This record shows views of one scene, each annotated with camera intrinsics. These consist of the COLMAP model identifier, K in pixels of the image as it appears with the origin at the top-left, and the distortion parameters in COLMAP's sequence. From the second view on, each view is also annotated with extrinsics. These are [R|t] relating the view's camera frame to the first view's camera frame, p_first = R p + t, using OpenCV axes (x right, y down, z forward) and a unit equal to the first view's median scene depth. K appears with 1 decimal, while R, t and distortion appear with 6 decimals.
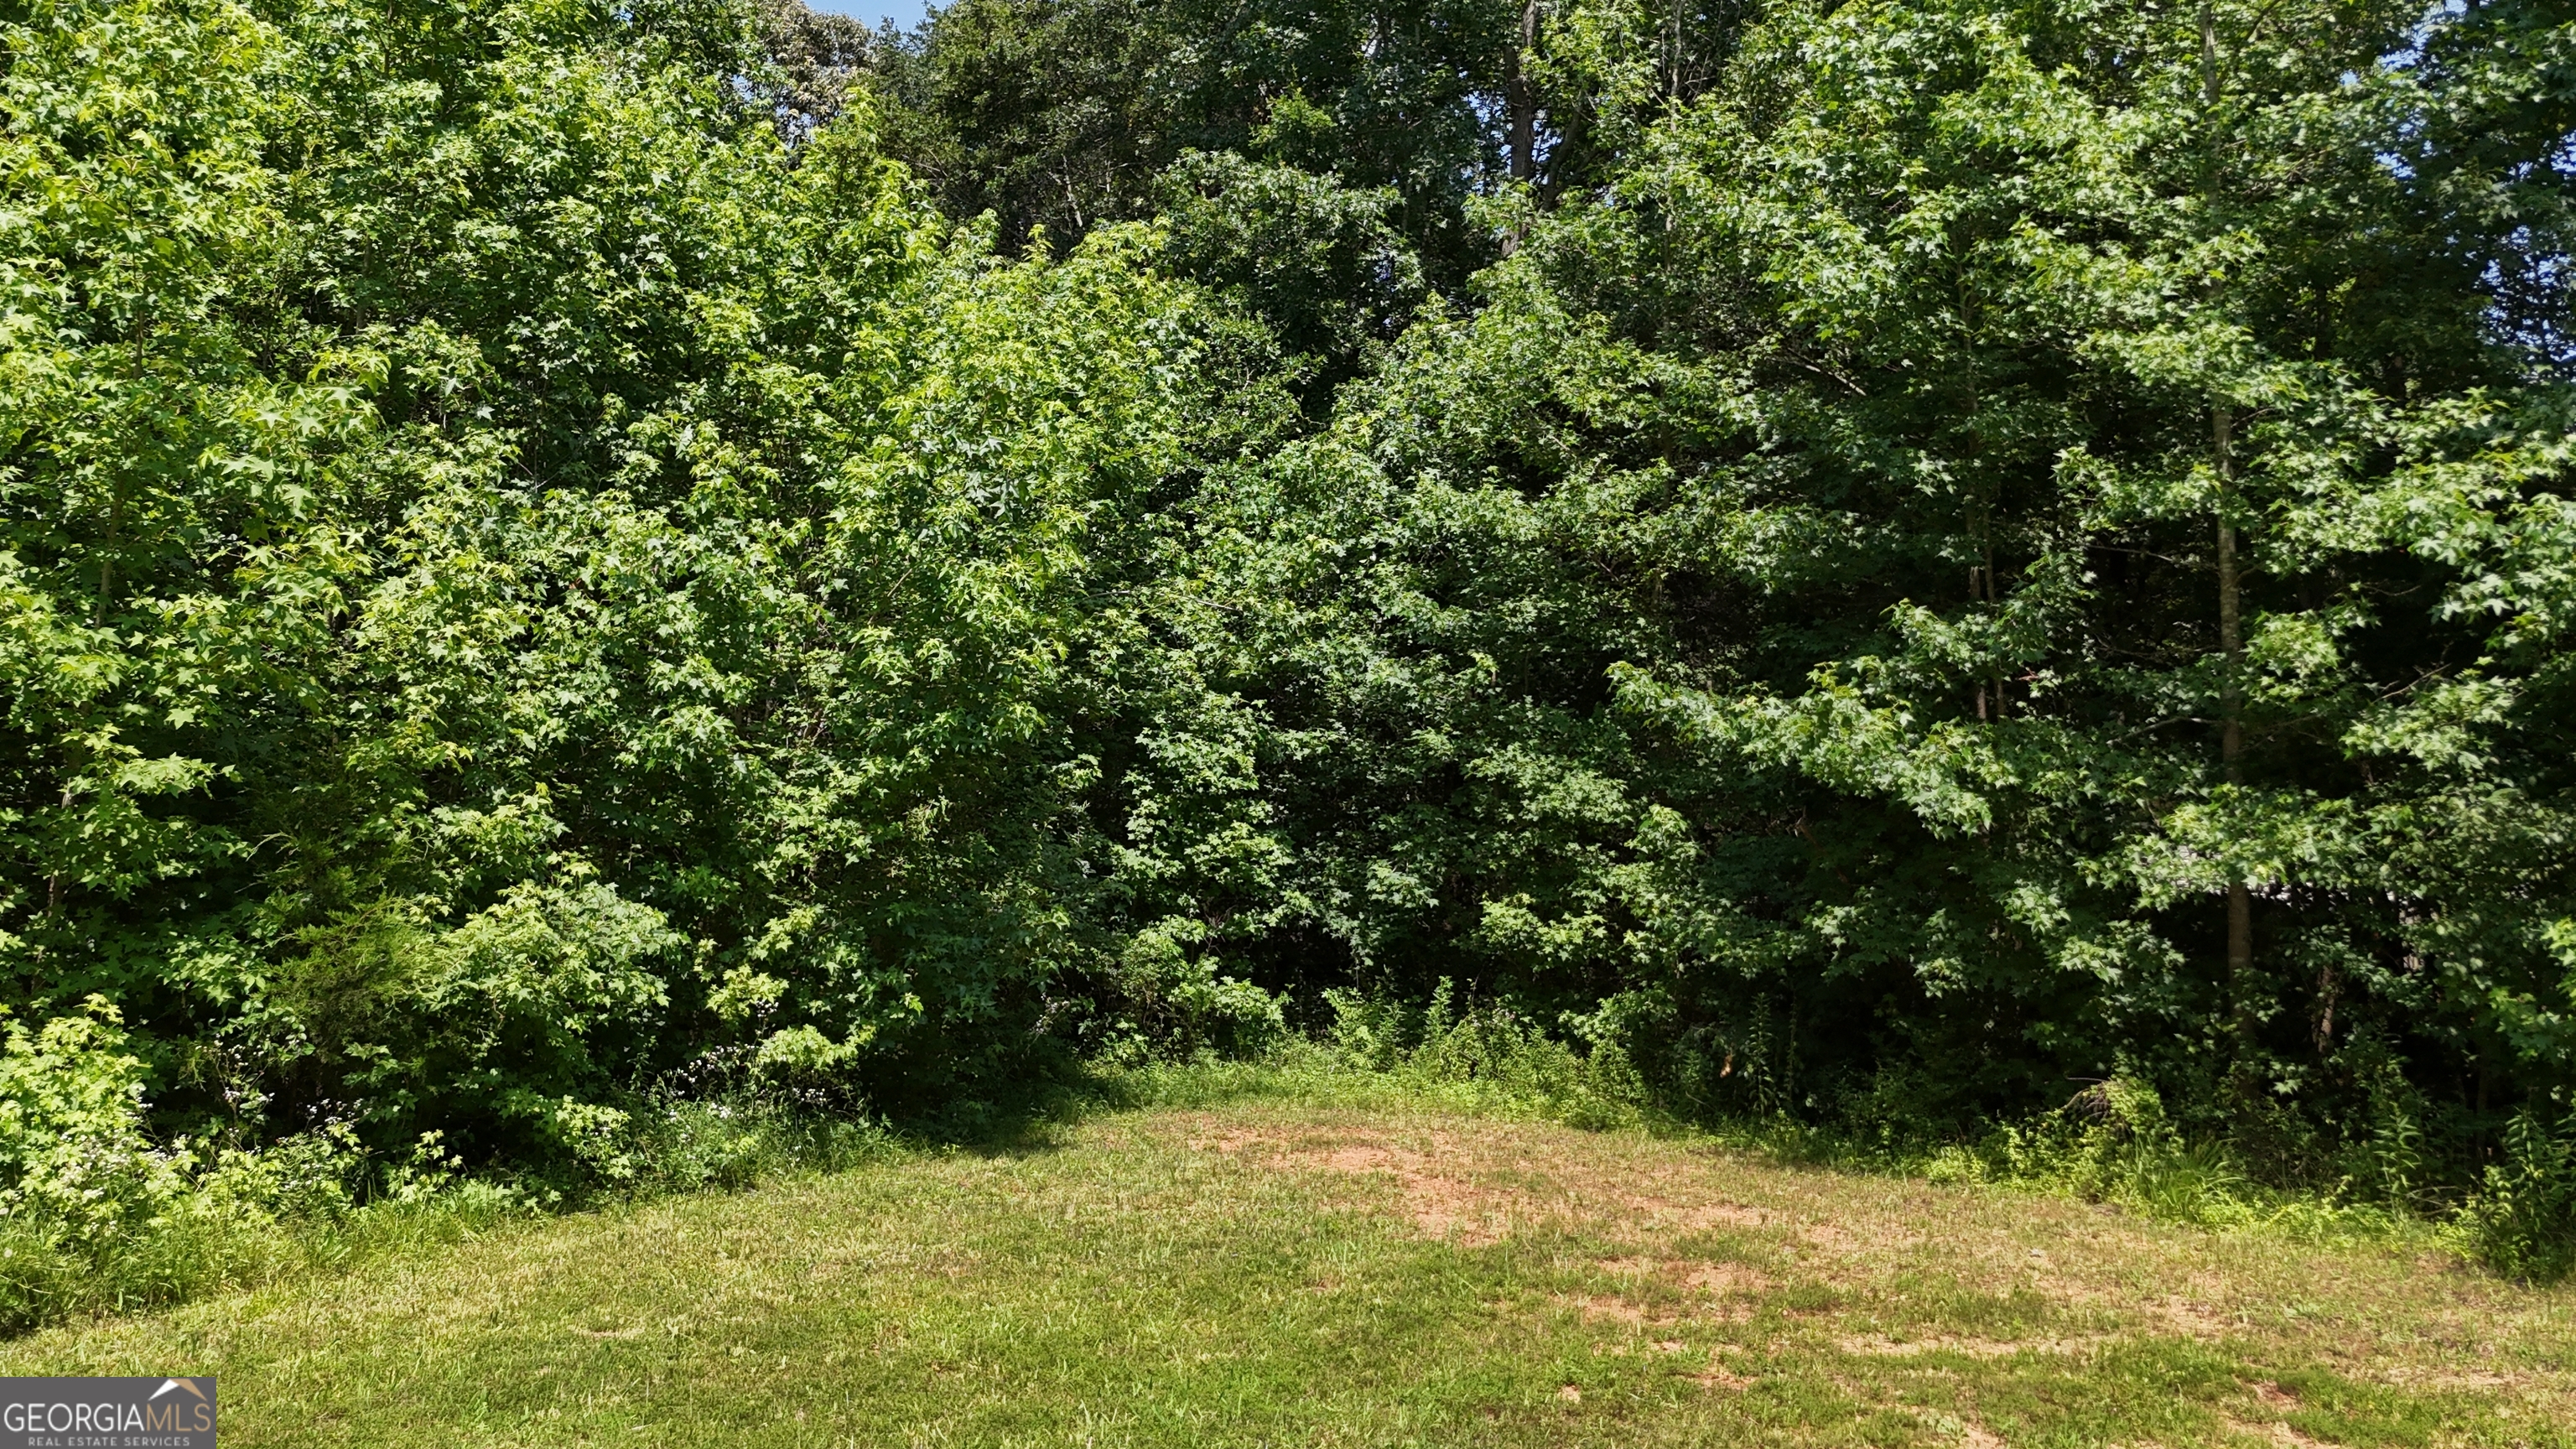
lens RADIAL K [[1893.6, 0, 1299.2], [0, 1893.6, 709.2], [0, 0, 1]] dist [0.085656, -0.094050]
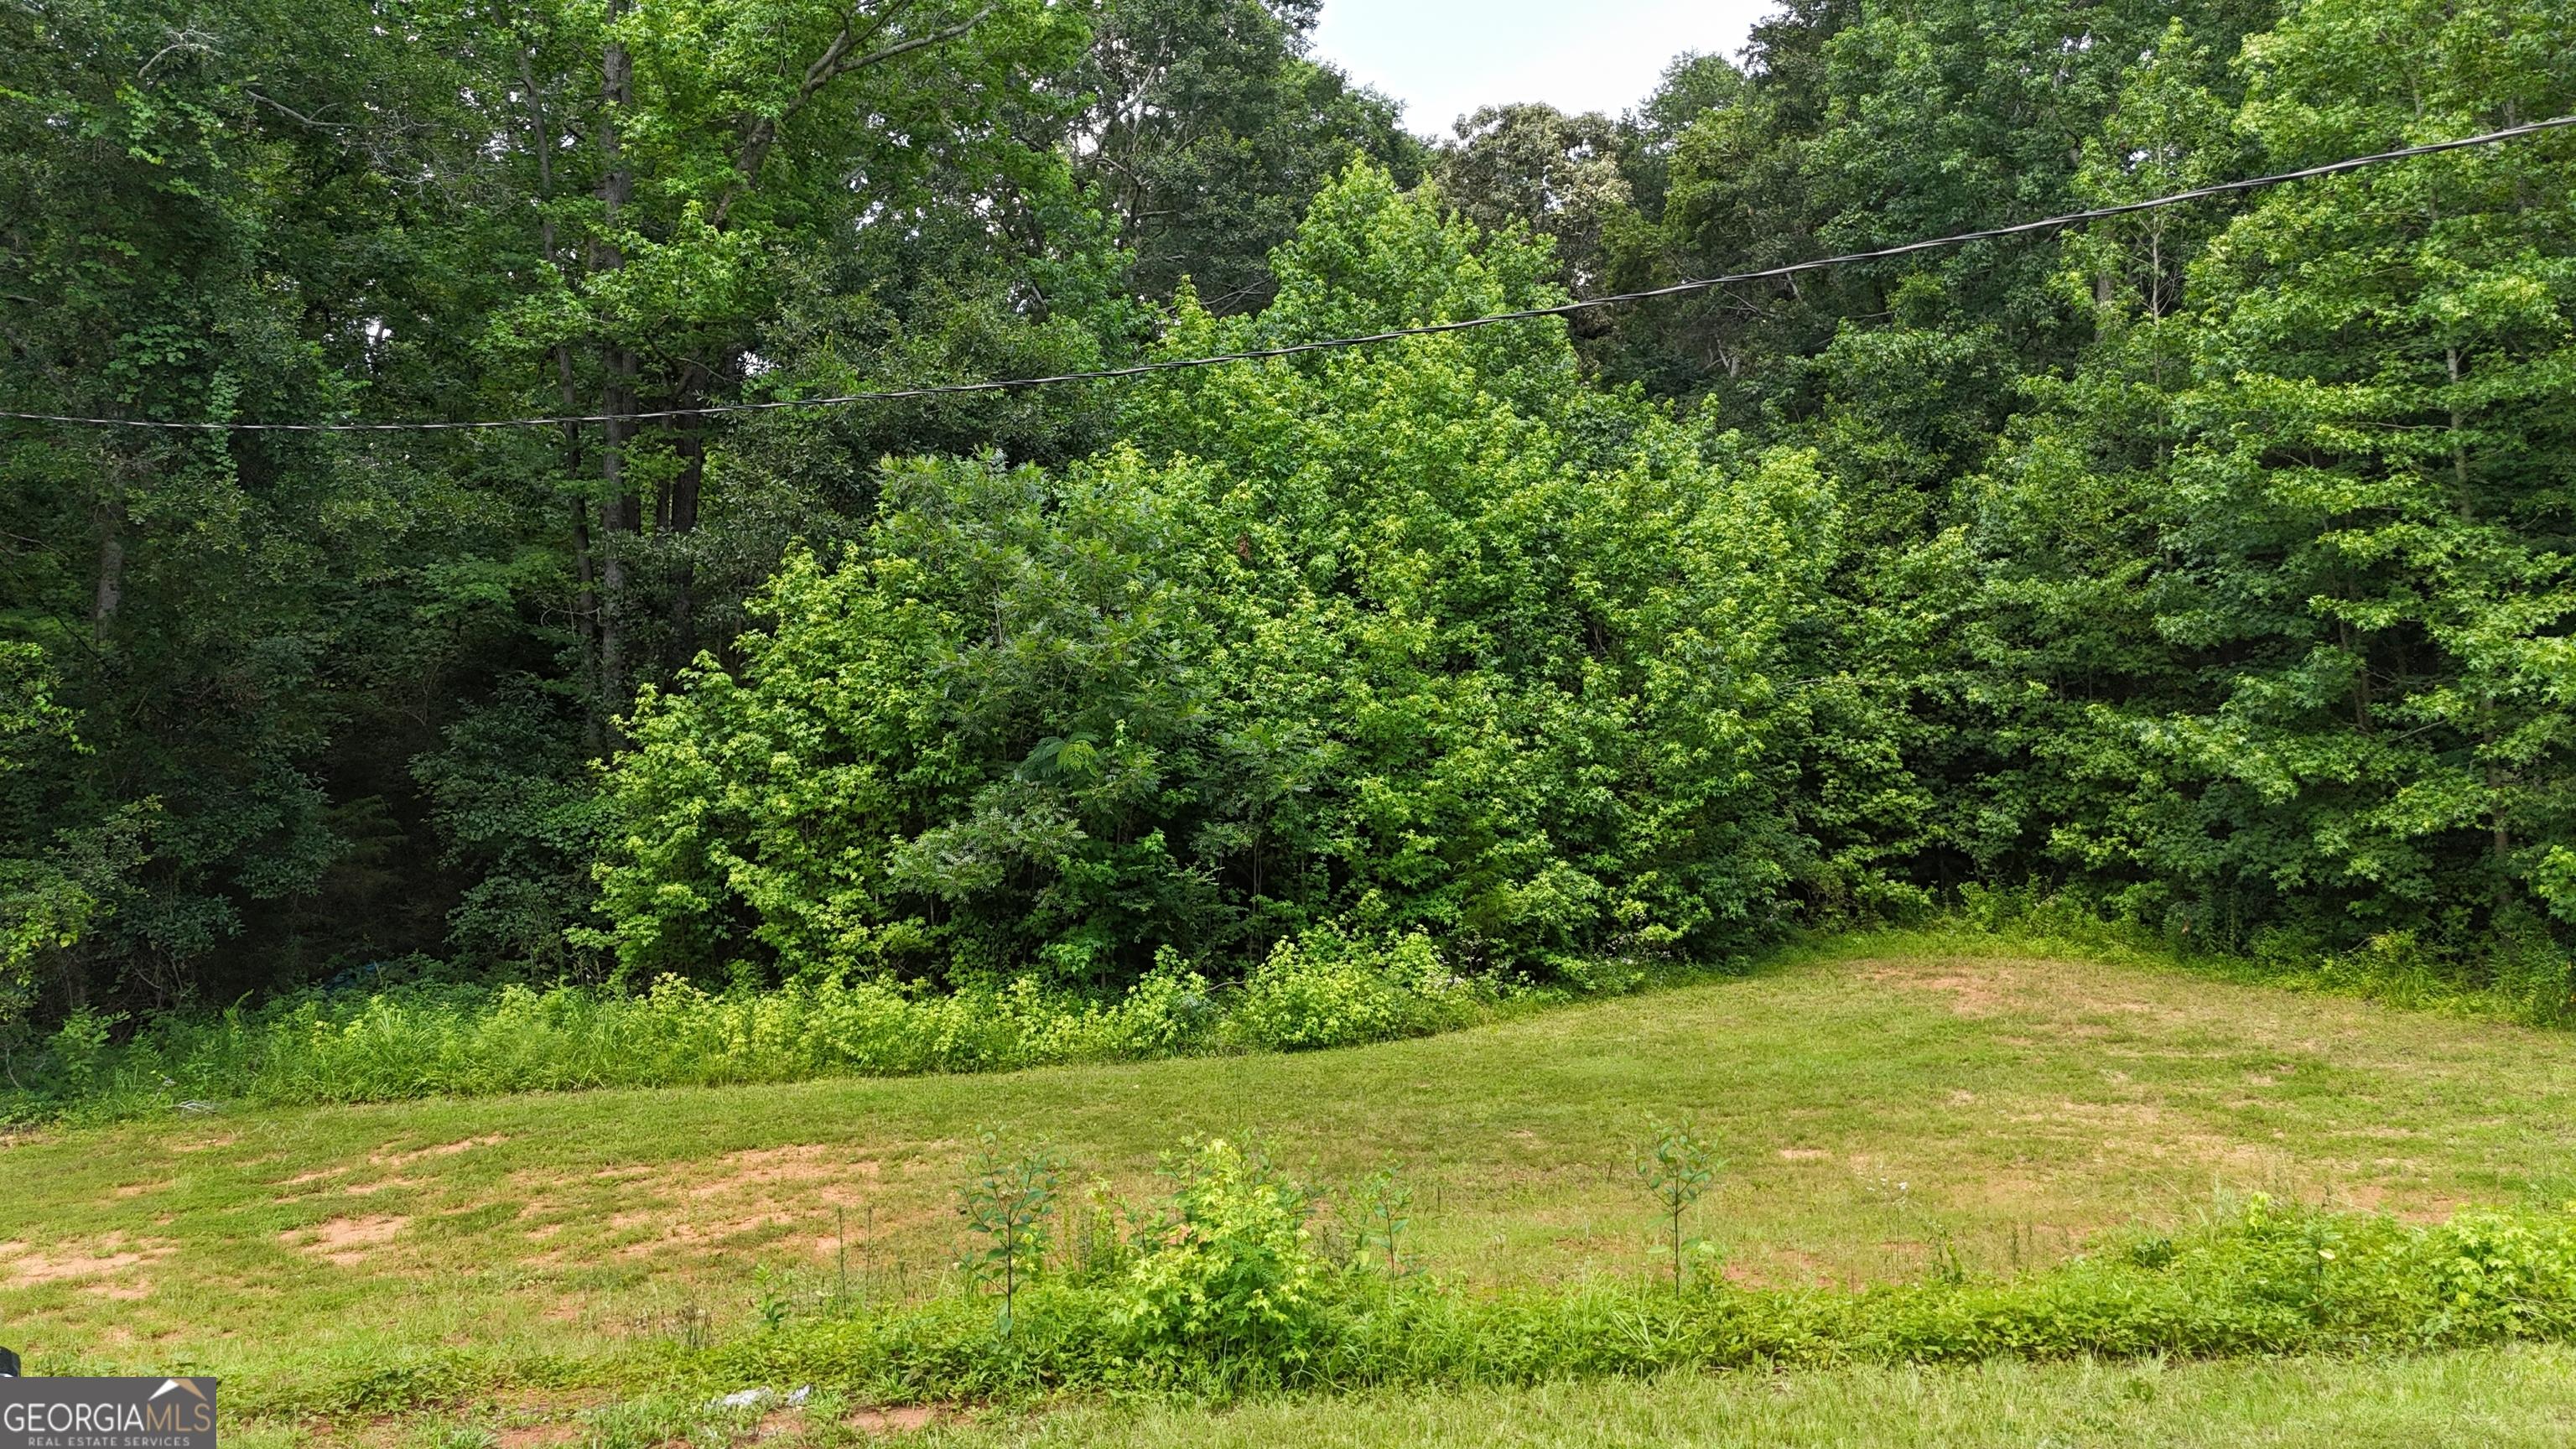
lens RADIAL K [[1893.6, 0, 1293.8], [0, 1893.6, 725.8], [0, 0, 1]] dist [0.085656, -0.094050]
pose [[0.915867, -0.066028, -0.396015, 0.216959], [0.101798, 0.992341, 0.069973, -0.231687], [0.388362, -0.104399, 0.915574, -1.037922]]
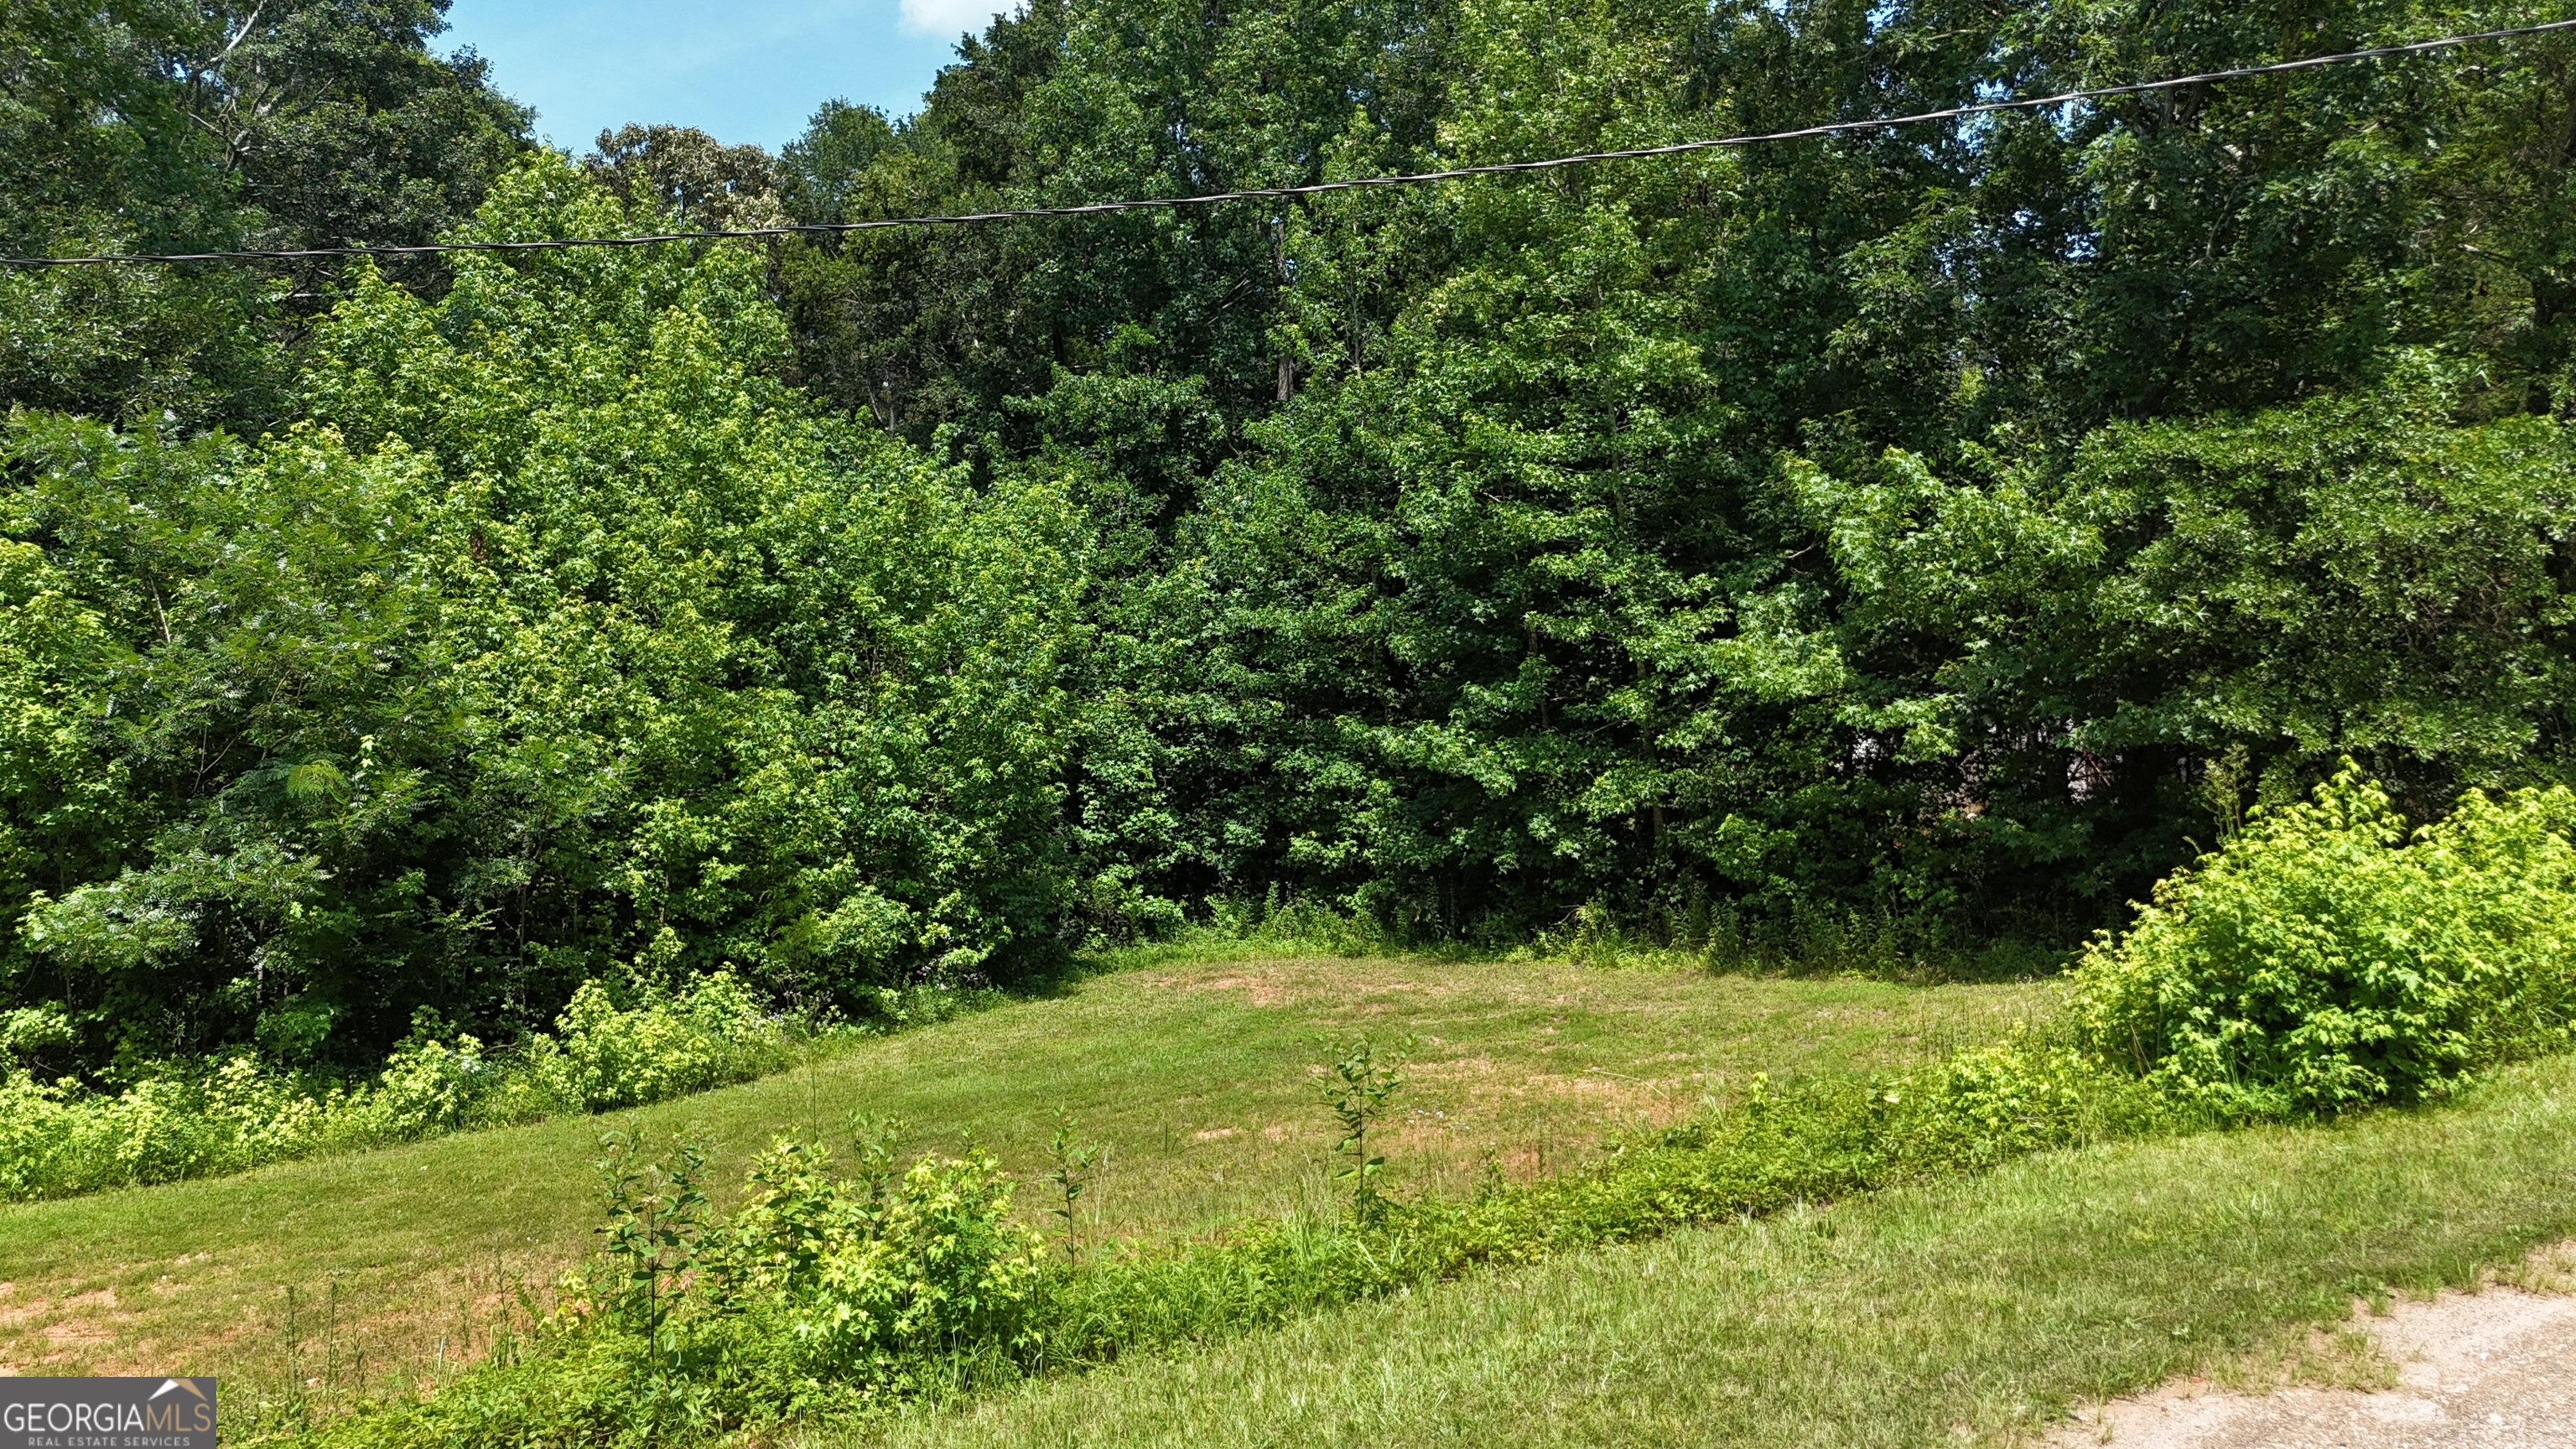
lens RADIAL K [[1893.6, 0, 1294.3], [0, 1893.6, 727.6], [0, 0, 1]] dist [0.085656, -0.094050]
pose [[0.993315, -0.098145, 0.060763, 0.005451], [0.093284, 0.992560, 0.078245, -0.188697], [-0.067990, -0.072054, 0.995081, -1.016608]]
